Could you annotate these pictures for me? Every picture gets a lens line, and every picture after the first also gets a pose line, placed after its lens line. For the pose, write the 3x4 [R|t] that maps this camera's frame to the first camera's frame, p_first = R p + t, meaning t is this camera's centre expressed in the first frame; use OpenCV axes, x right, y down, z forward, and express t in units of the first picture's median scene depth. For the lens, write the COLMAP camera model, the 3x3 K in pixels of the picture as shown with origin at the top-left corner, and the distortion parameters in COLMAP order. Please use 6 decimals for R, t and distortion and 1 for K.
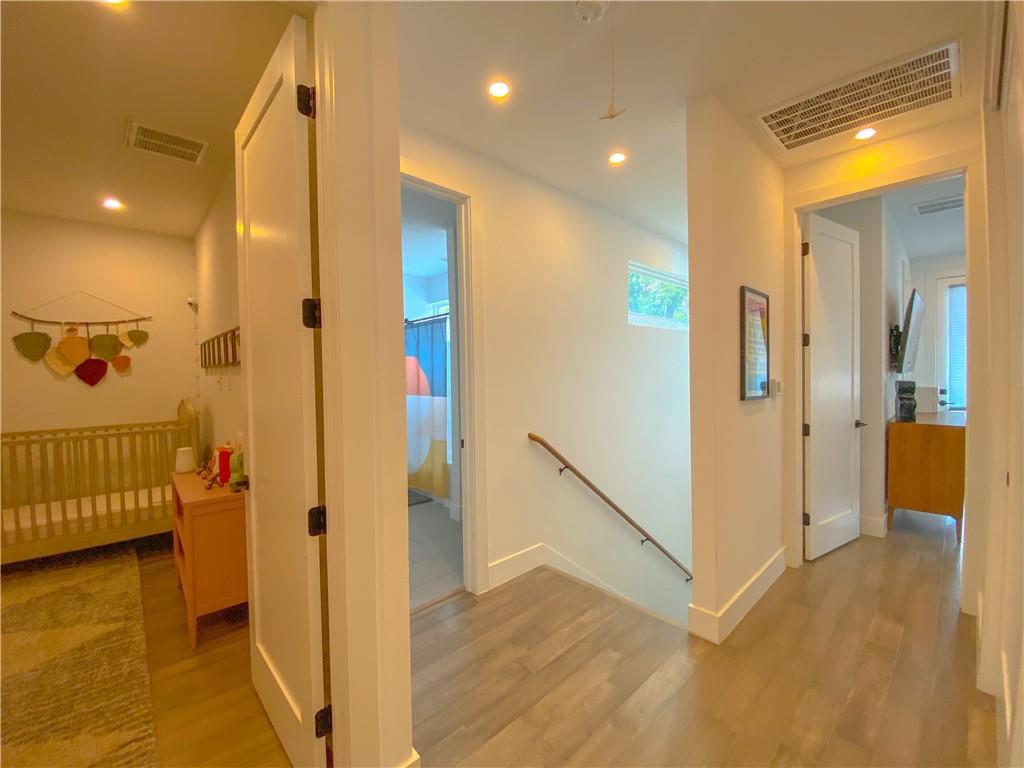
lens RADIAL K [[412.5, 0, 511.1], [0, 412.5, 385.4], [0, 0, 1]] dist [0.047104, -0.037340]
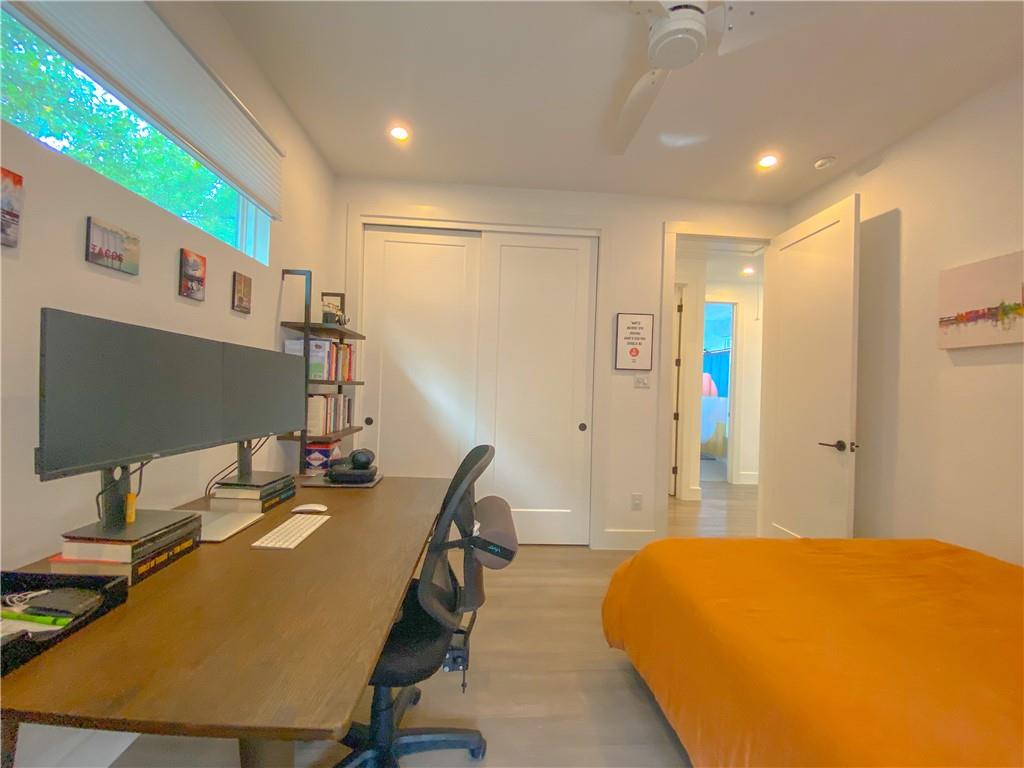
lens RADIAL K [[412.5, 0, 511.1], [0, 412.5, 385.4], [0, 0, 1]] dist [0.047104, -0.037340]
pose [[0.777633, 0.043019, -0.627245, 0.222197], [-0.063985, 0.997891, -0.010887, 0.055193], [0.625454, 0.048600, 0.778746, -0.886720]]
